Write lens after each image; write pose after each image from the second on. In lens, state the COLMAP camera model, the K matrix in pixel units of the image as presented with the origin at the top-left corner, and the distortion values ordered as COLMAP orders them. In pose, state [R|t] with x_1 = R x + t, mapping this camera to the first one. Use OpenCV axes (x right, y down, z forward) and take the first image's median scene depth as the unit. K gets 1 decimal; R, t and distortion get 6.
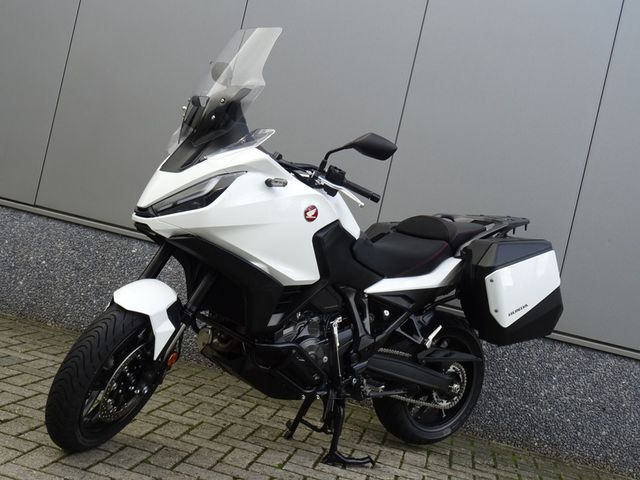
lens RADIAL K [[791.5, 0, 320.2], [0, 791.5, 241.0], [0, 0, 1]] dist [-0.138421, 0.000000]
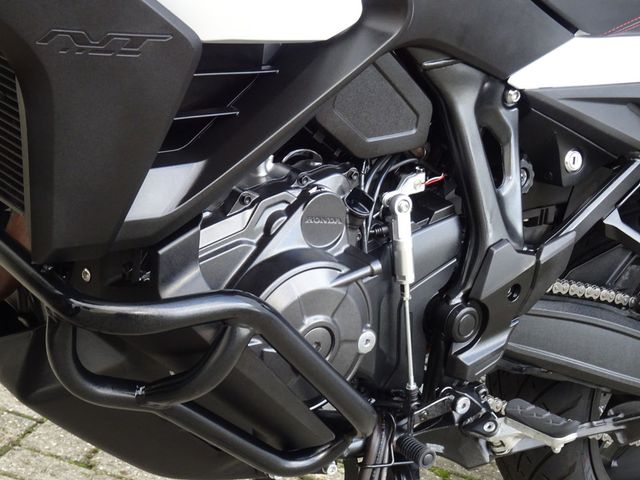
lens RADIAL K [[1259.5, 0, 319.3], [0, 1259.5, 240.9], [0, 0, 1]] dist [0.031251, 0.000000]
pose [[0.999533, 0.023861, 0.019103, -0.016626], [-0.026919, 0.983241, 0.180312, 0.042115], [-0.014480, -0.180742, 0.983424, 0.575300]]
